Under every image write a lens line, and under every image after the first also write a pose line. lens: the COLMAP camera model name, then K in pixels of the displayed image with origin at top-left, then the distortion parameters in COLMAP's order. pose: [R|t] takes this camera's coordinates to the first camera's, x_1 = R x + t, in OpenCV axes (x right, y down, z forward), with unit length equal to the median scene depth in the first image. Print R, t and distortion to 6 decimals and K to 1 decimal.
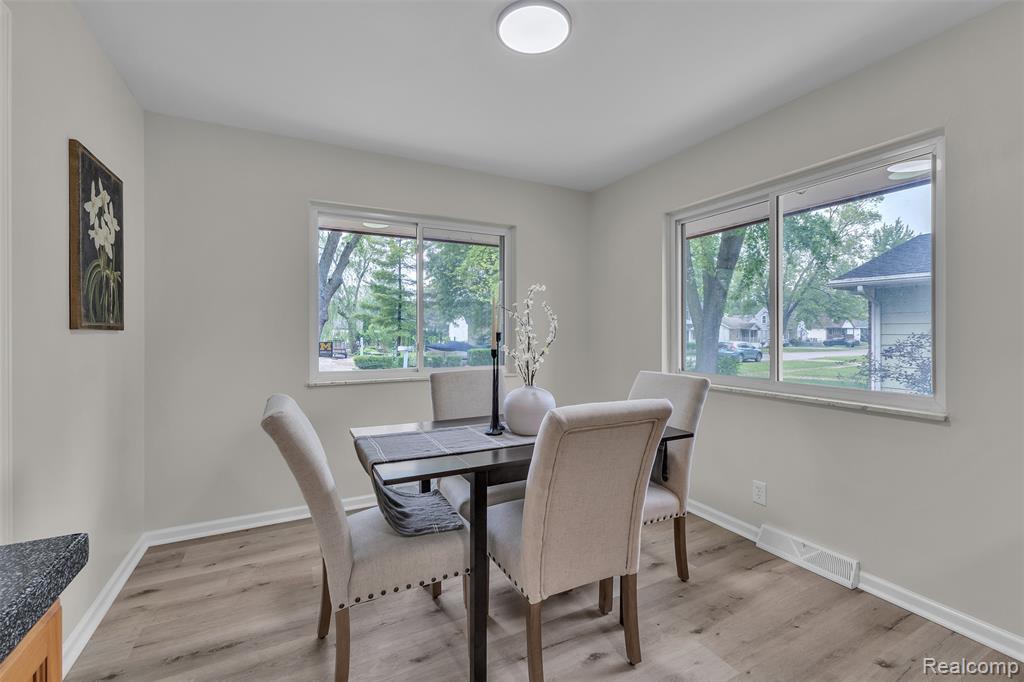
lens RADIAL K [[448.3, 0, 517.1], [0, 448.3, 330.8], [0, 0, 1]] dist [-0.012034, -0.000031]
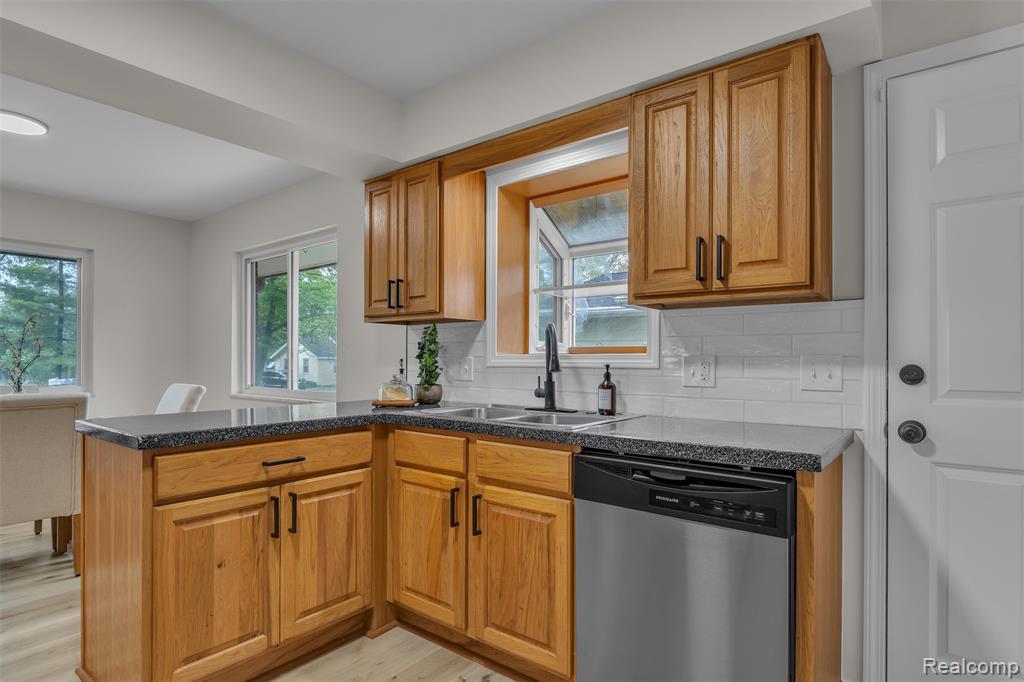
lens RADIAL K [[544.3, 0, 523.4], [0, 544.3, 358.3], [0, 0, 1]] dist [-0.007239, -0.004806]
pose [[0.905577, 0.005335, 0.424149, 0.414957], [-0.004722, 0.999986, -0.002497, 0.014148], [-0.424157, 0.000258, 0.905589, -0.610155]]
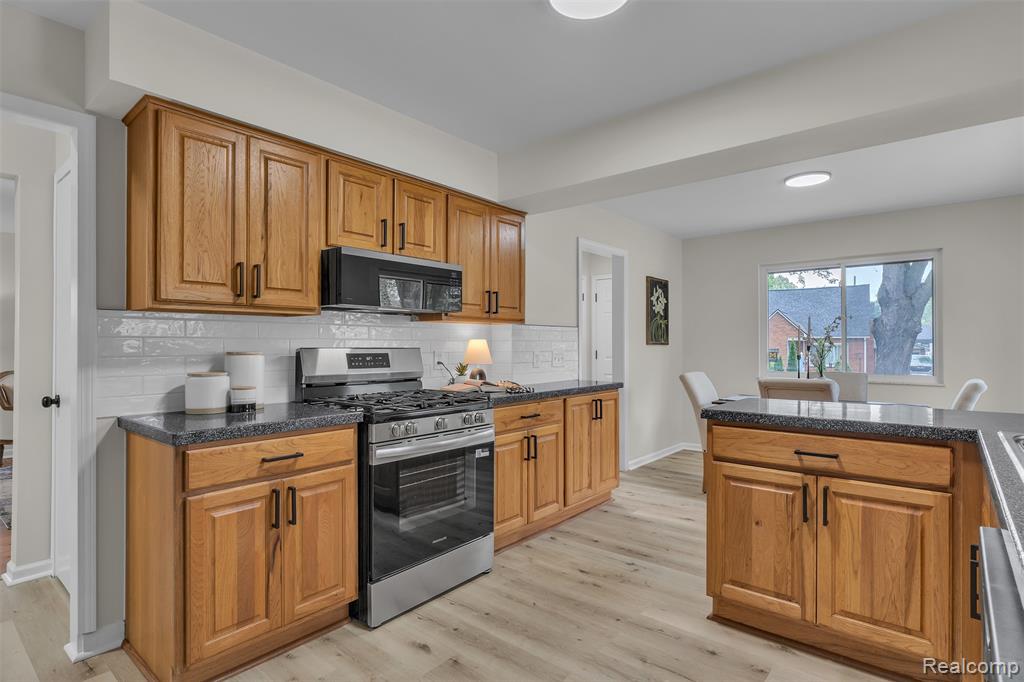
lens RADIAL K [[518.6, 0, 504.3], [0, 518.6, 343.1], [0, 0, 1]] dist [-0.004215, -0.001822]
pose [[0.372250, -0.002906, -0.928128, 0.849584], [0.000343, 0.999995, -0.002994, -0.001430], [0.928132, 0.000796, 0.372249, -0.525815]]
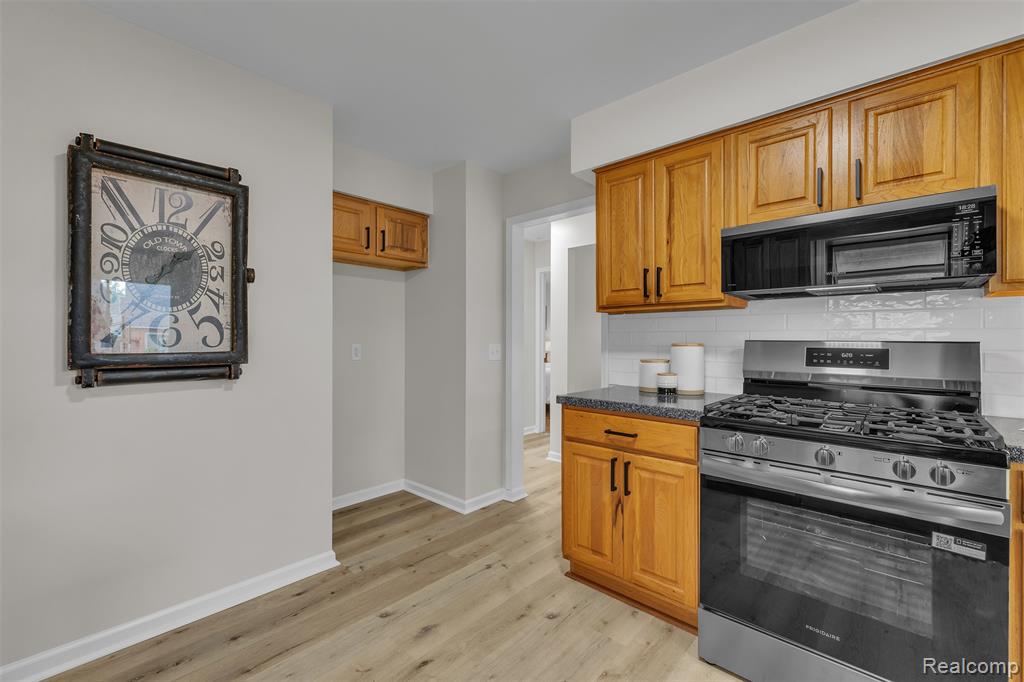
lens RADIAL K [[431.2, 0, 514.5], [0, 431.2, 337.2], [0, 0, 1]] dist [0.004399, -0.001070]
pose [[-0.937079, -0.001227, -0.349114, 0.532311], [-0.000067, 0.999994, -0.003335, 0.001082], [0.349116, -0.003101, -0.937074, -0.039522]]
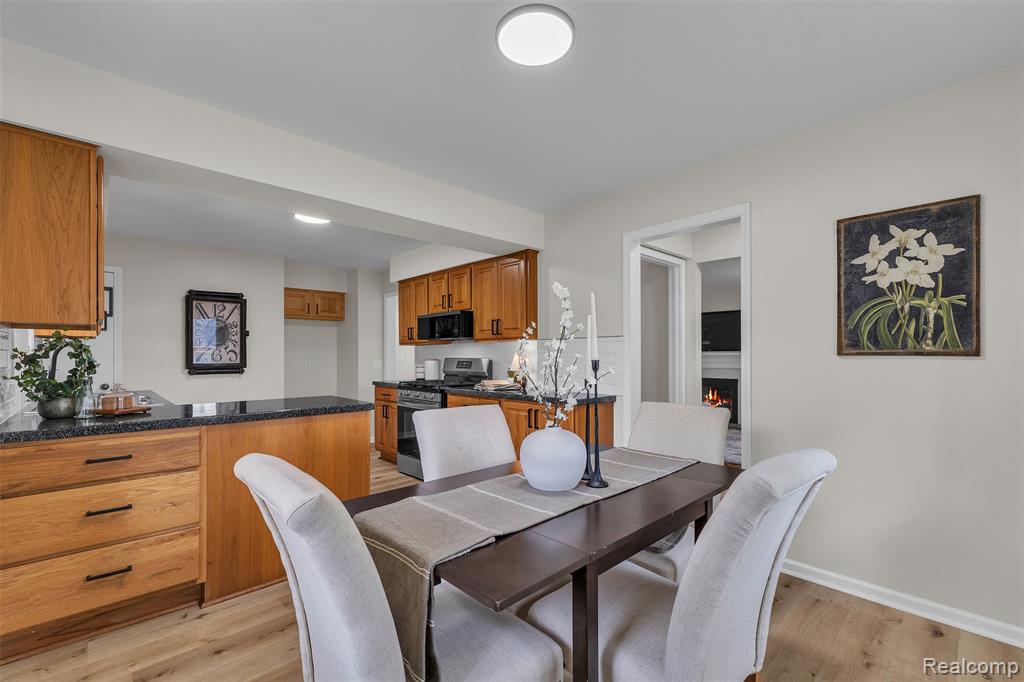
lens RADIAL K [[431.2, 0, 511.4], [0, 431.2, 353.0], [0, 0, 1]] dist [0.004399, -0.001070]
pose [[-0.960130, 0.003584, -0.279532, 0.189173], [0.005099, 0.999976, -0.004692, -0.005336], [0.279509, -0.005930, -0.960125, 1.026255]]
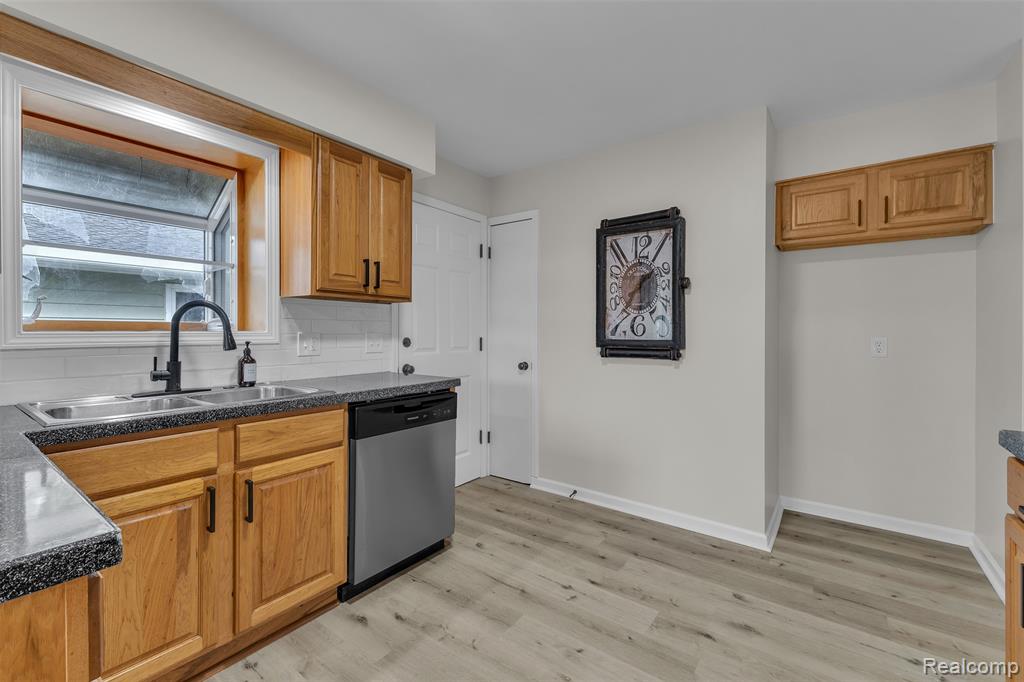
lens RADIAL K [[431.2, 0, 510.9], [0, 431.2, 336.2], [0, 0, 1]] dist [0.004399, -0.001070]
pose [[-0.446496, -0.010345, 0.894726, 0.093658], [-0.004414, 0.999946, 0.009359, 0.005106], [-0.894775, 0.000229, -0.446517, -0.093161]]
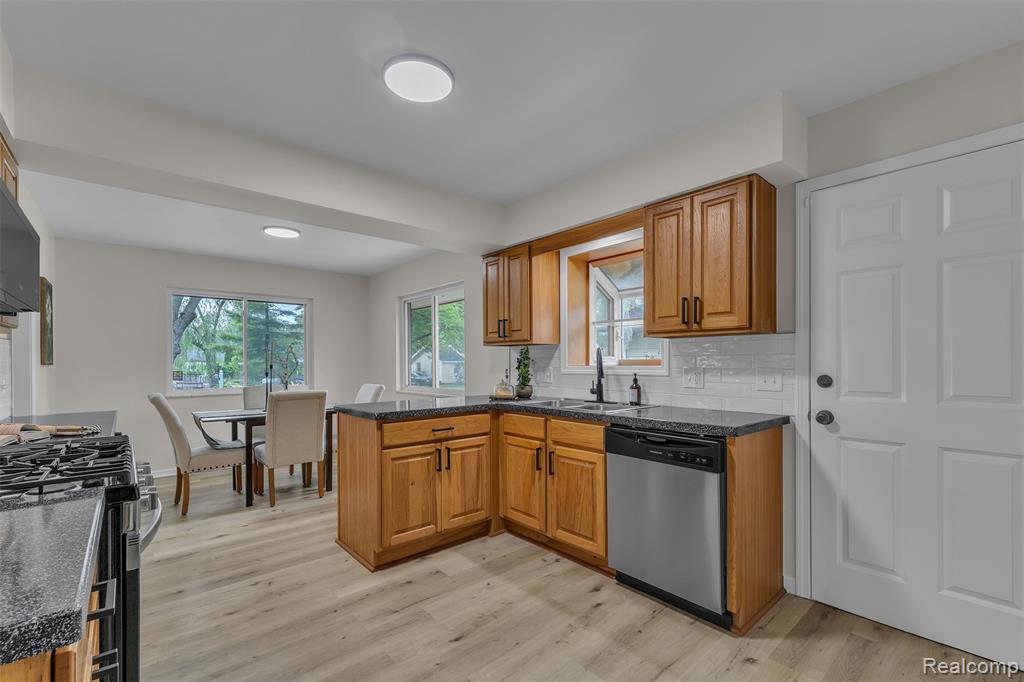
lens RADIAL K [[448.3, 0, 518.4], [0, 448.3, 366.9], [0, 0, 1]] dist [-0.012034, -0.000031]
pose [[0.969289, -0.004785, 0.245879, 0.359382], [0.002302, 0.999943, 0.010386, -0.002863], [-0.245915, -0.009501, 0.969245, -0.837029]]
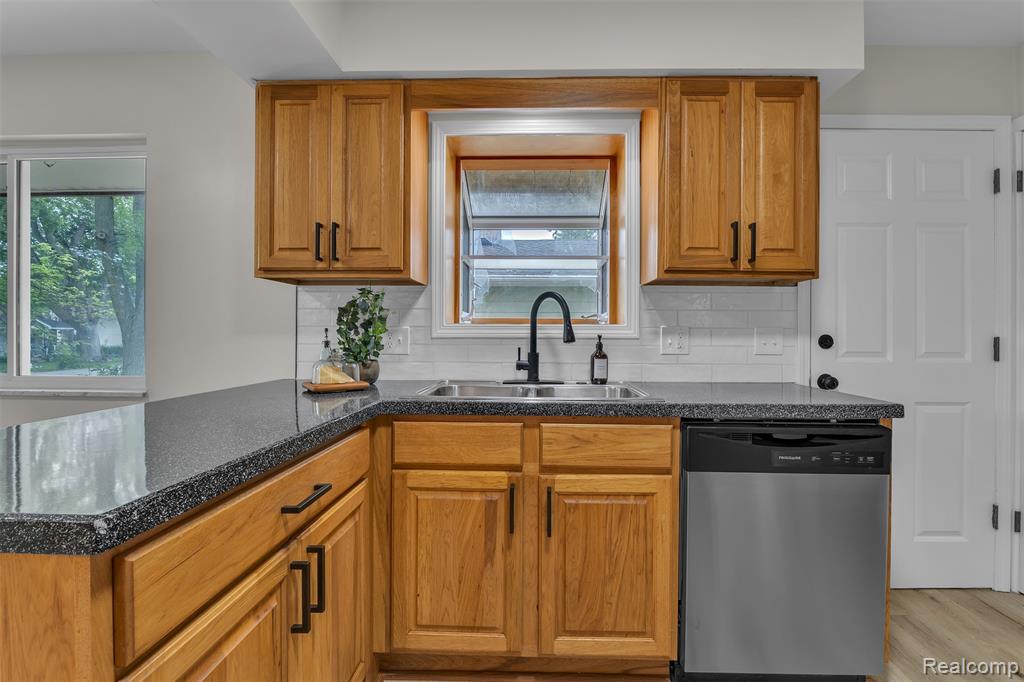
lens RADIAL K [[448.3, 0, 531.2], [0, 448.3, 336.1], [0, 0, 1]] dist [-0.012034, -0.000031]
pose [[0.474094, 0.001131, 0.880473, 0.248154], [-0.006413, 0.999977, 0.002169, 0.020487], [-0.880451, -0.006675, 0.474091, -0.230607]]
